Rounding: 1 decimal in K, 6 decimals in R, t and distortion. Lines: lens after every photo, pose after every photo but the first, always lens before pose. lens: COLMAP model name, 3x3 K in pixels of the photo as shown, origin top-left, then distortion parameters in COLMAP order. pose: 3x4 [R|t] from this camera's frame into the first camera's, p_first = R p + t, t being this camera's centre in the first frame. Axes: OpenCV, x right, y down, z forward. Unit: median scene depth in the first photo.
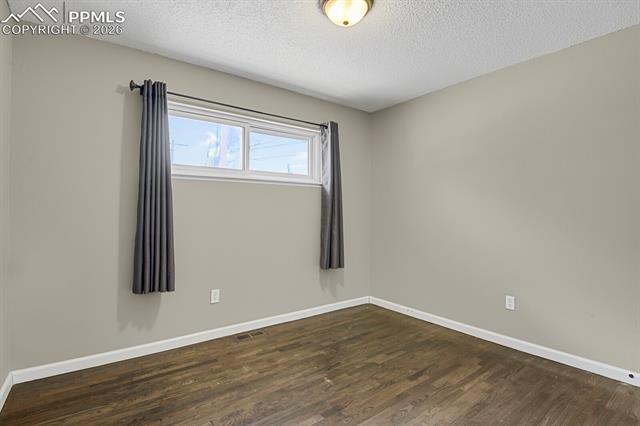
lens RADIAL K [[312.2, 0, 320.0], [0, 312.2, 213.0], [0, 0, 1]] dist [-0.024840, -0.002642]
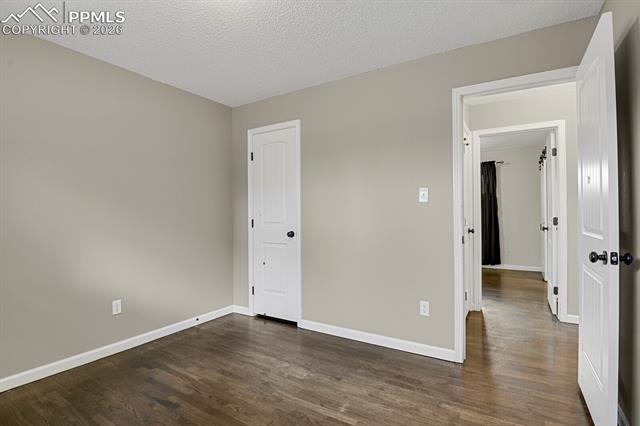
lens RADIAL K [[312.2, 0, 320.0], [0, 312.2, 213.0], [0, 0, 1]] dist [-0.024840, -0.002642]
pose [[-0.361475, 0.003421, 0.932376, -0.649409], [0.006920, 0.999976, -0.000986, -0.001515], [-0.932356, 0.006095, -0.361490, 0.925382]]
